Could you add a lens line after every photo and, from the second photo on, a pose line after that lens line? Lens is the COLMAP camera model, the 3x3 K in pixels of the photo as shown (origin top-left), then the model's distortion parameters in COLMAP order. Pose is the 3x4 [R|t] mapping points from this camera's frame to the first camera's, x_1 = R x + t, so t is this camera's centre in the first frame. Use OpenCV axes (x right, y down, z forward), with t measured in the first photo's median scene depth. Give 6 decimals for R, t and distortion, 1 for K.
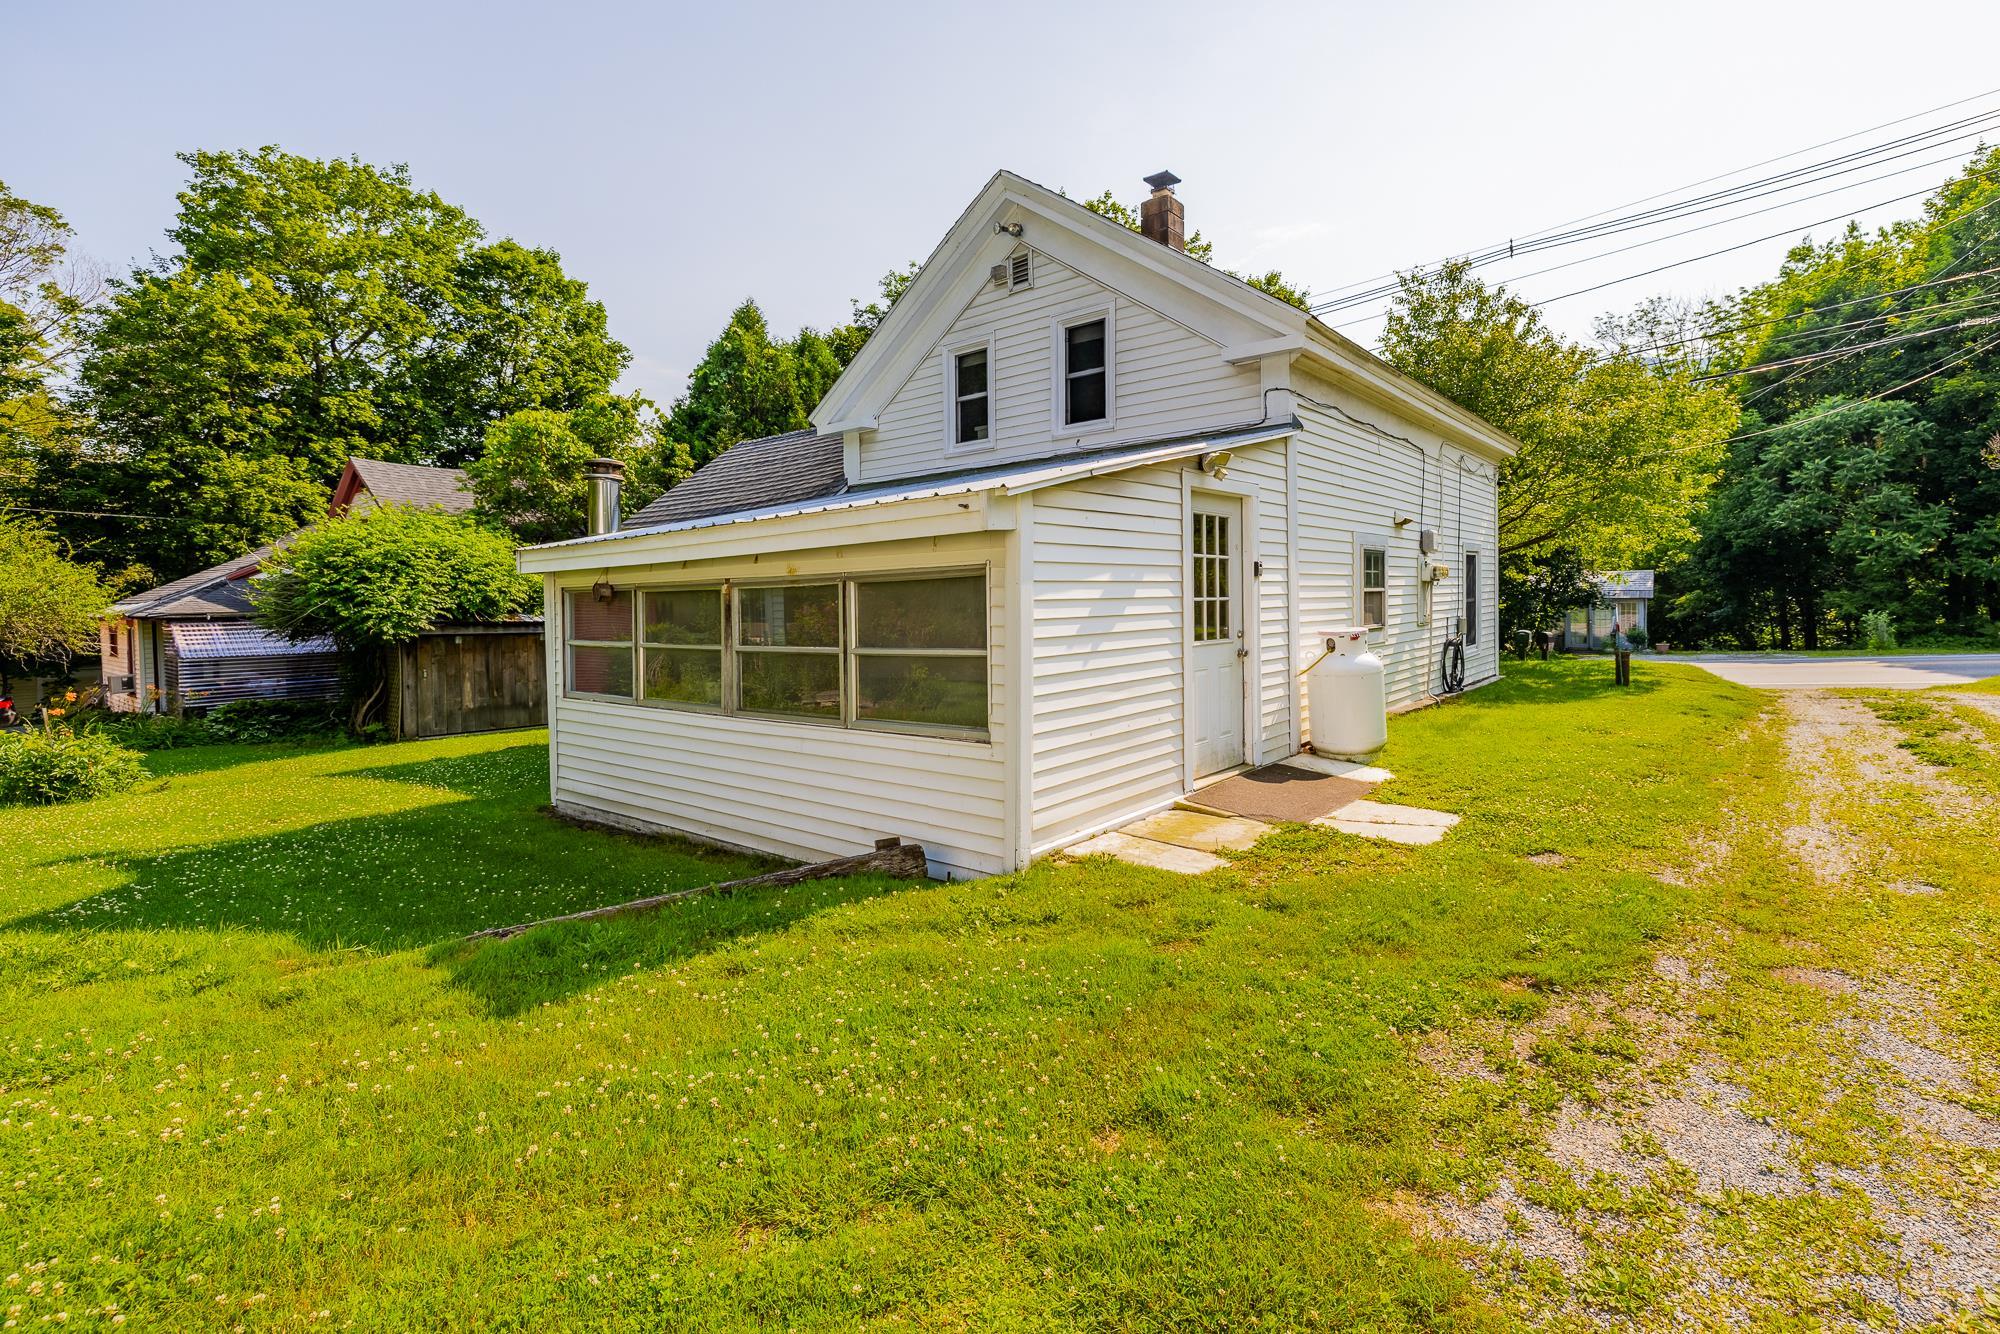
lens RADIAL K [[905.4, 0, 1034.0], [0, 905.4, 617.4], [0, 0, 1]] dist [0.001906, 0.000104]
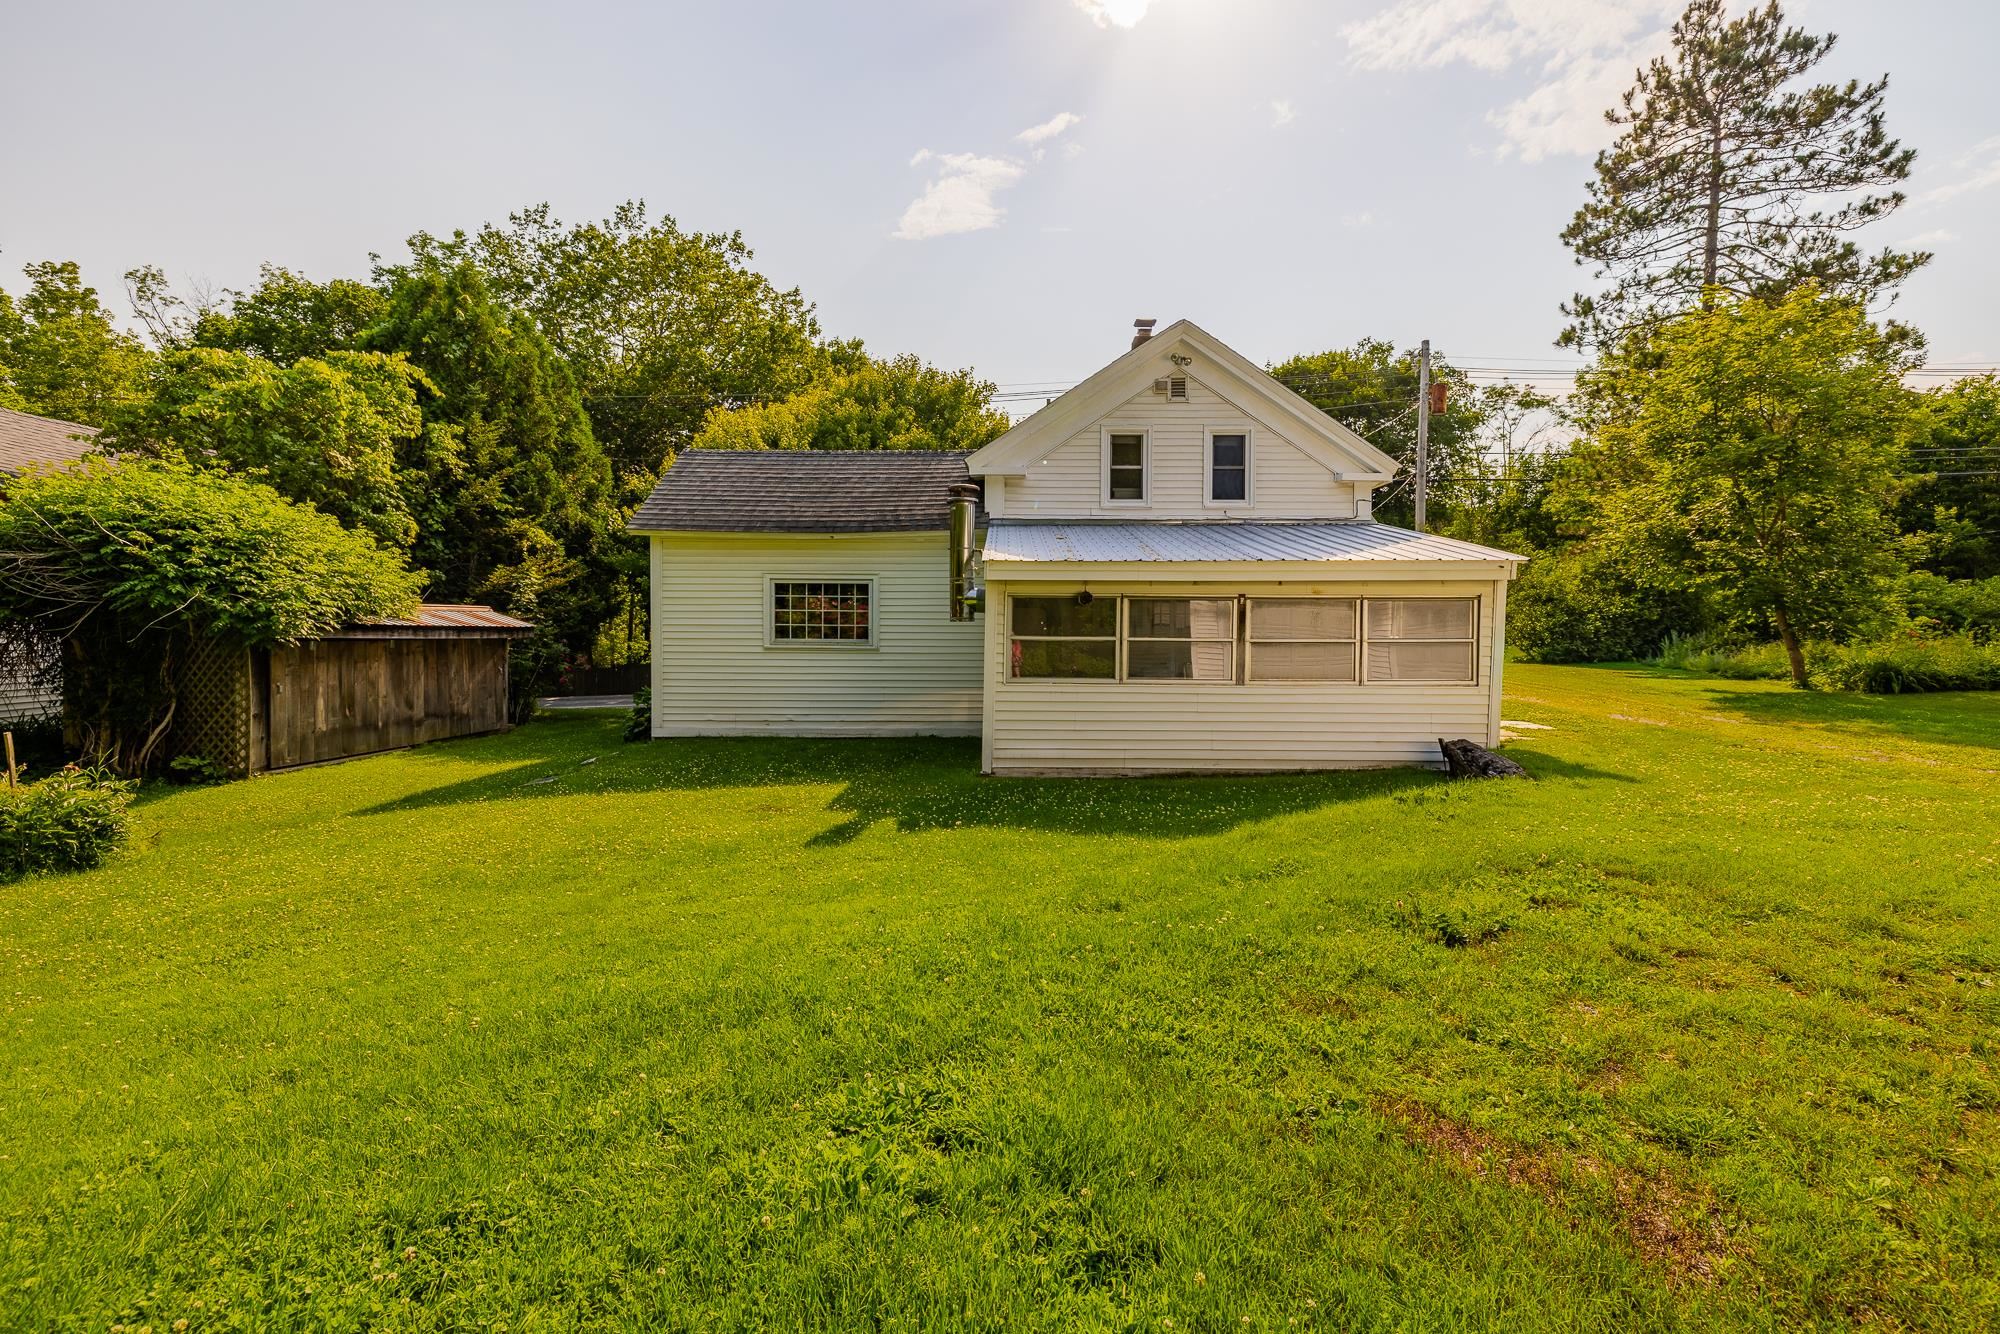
lens RADIAL K [[853.6, 0, 994.5], [0, 853.6, 652.2], [0, 0, 1]] dist [-0.000887, -0.000113]
pose [[0.800138, 0.003112, 0.599808, -0.928500], [-0.010349, 0.999909, 0.008618, 0.027686], [-0.599726, -0.013103, 0.800098, 0.066016]]
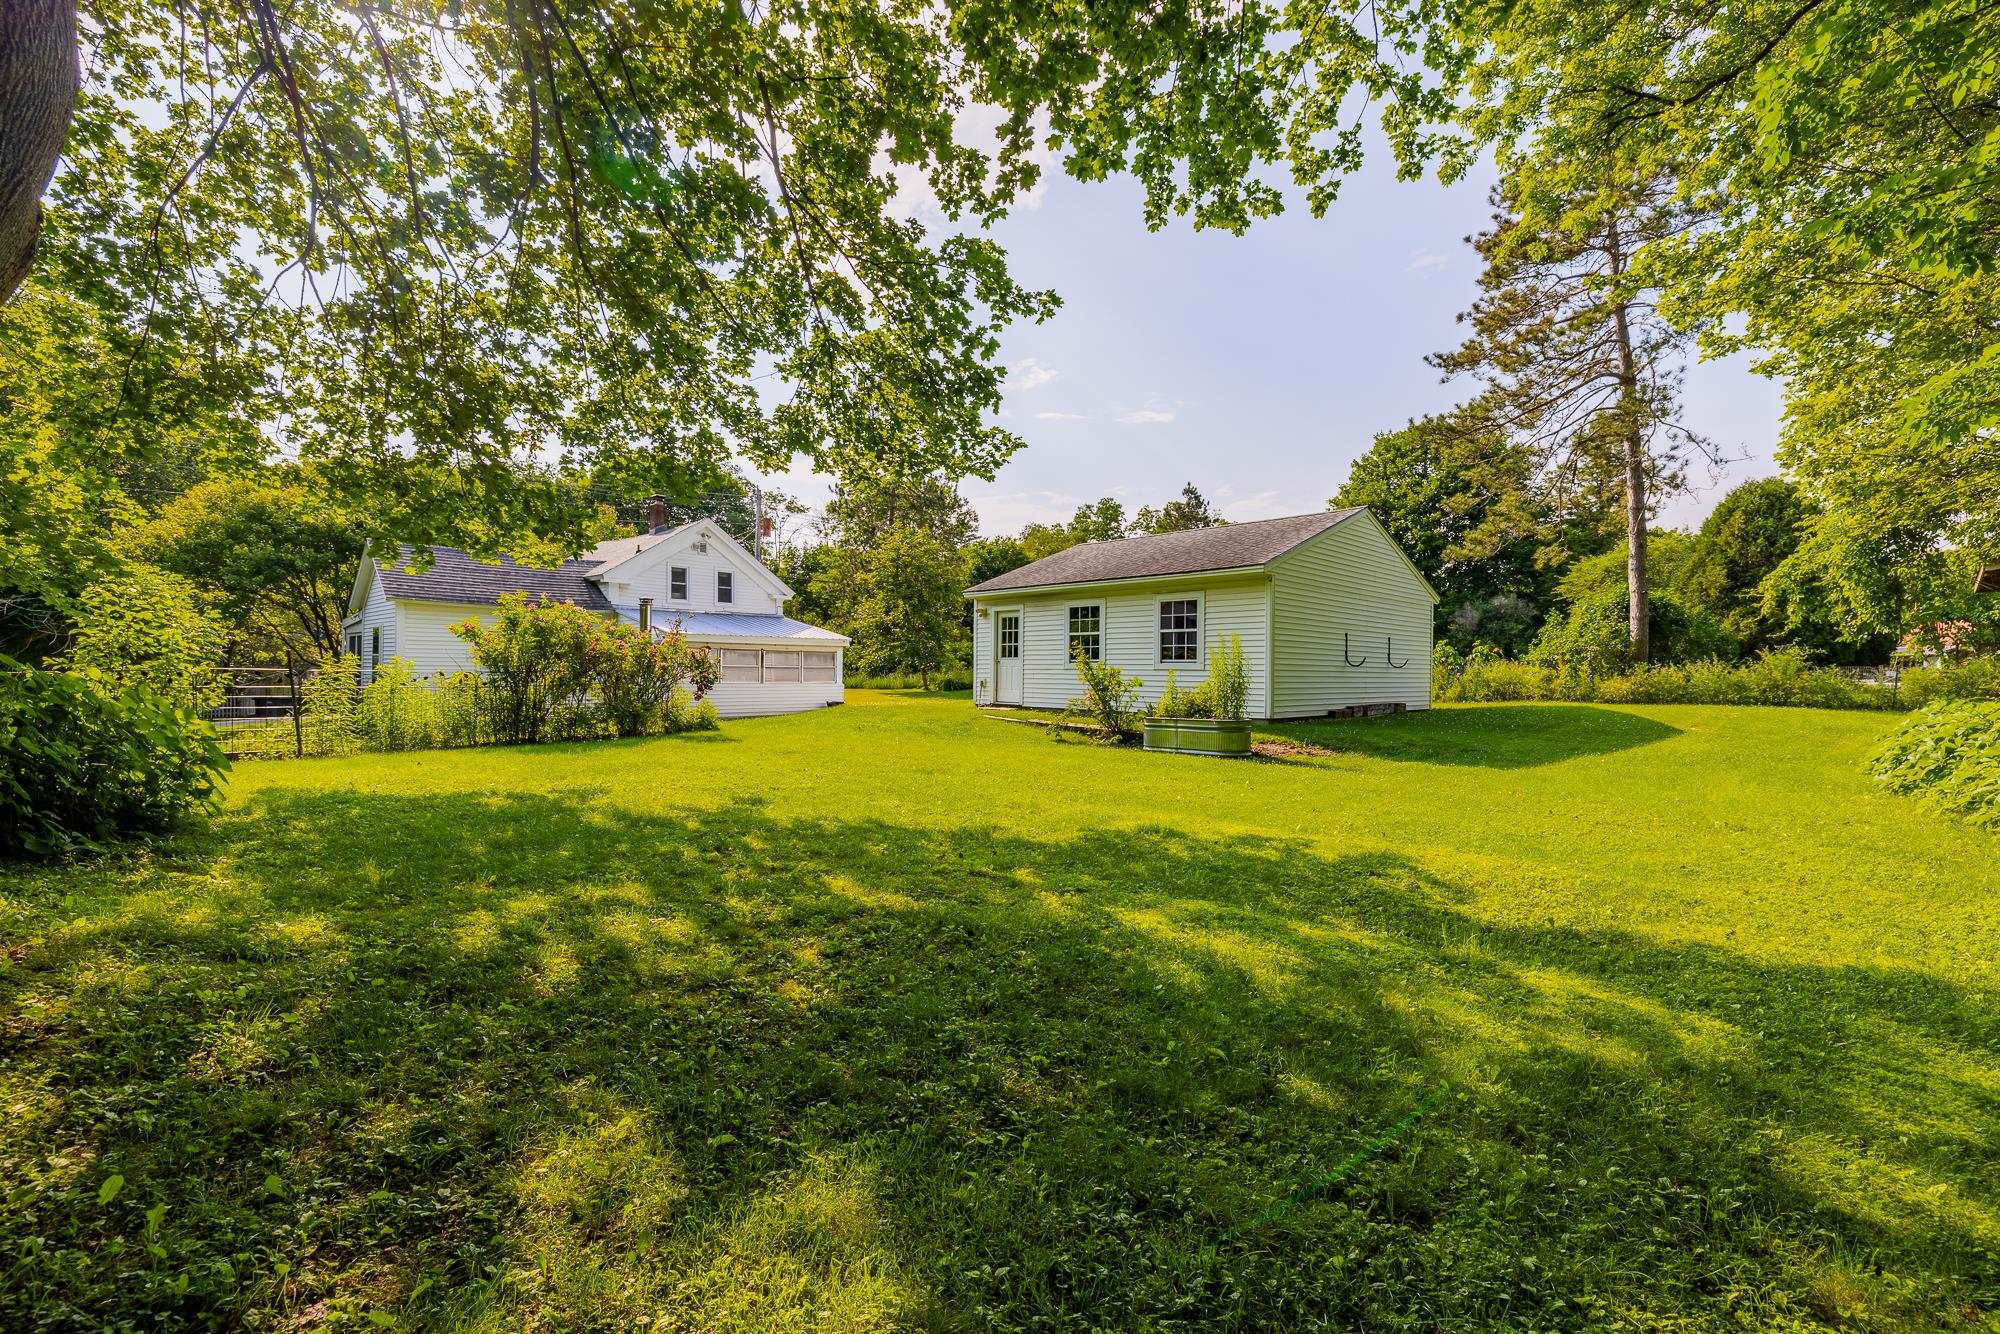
lens RADIAL K [[853.6, 0, 994.0], [0, 853.6, 667.1], [0, 0, 1]] dist [-0.000887, -0.000113]
pose [[0.108465, 0.026635, 0.993743, -2.398709], [-0.000434, 0.999642, -0.026746, 0.082737], [-0.994100, 0.002469, 0.108438, -0.251376]]
